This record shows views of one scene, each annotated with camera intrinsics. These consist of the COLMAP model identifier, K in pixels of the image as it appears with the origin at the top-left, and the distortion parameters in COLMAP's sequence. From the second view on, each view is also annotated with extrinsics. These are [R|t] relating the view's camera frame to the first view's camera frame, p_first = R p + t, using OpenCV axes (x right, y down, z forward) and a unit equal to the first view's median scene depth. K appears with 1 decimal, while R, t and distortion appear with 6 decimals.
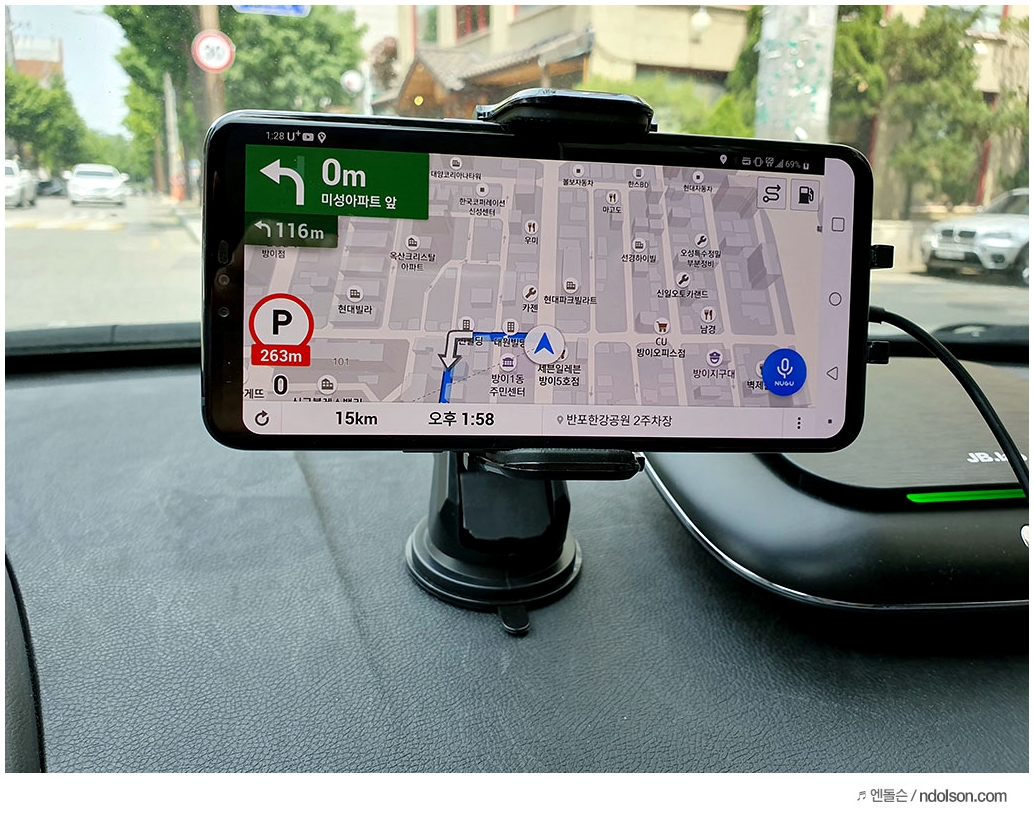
lens RADIAL K [[840.7, 0, 518.0], [0, 840.7, 381.8], [0, 0, 1]] dist [0.059544, -0.139225]
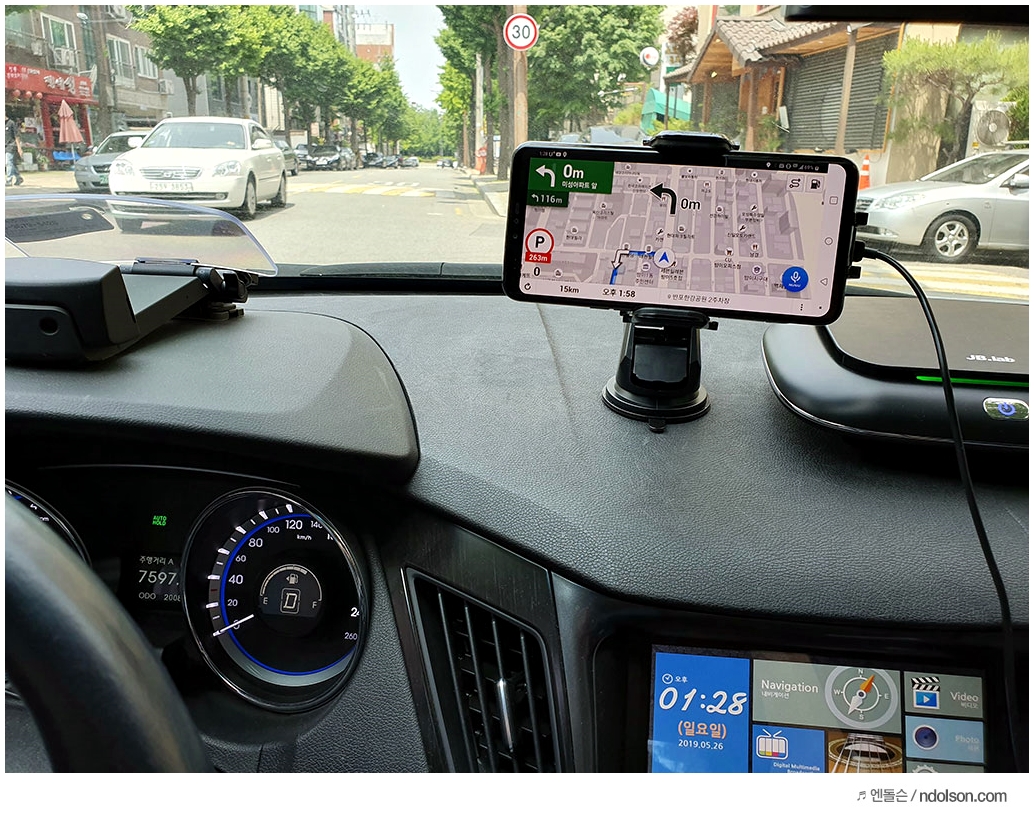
lens RADIAL K [[840.7, 0, 518.0], [0, 840.7, 381.8], [0, 0, 1]] dist [0.059544, -0.139225]
pose [[0.946084, 0.086190, -0.312243, 0.344546], [-0.076618, 0.996141, 0.042822, 0.184591], [0.314729, -0.016590, 0.949037, -0.990102]]
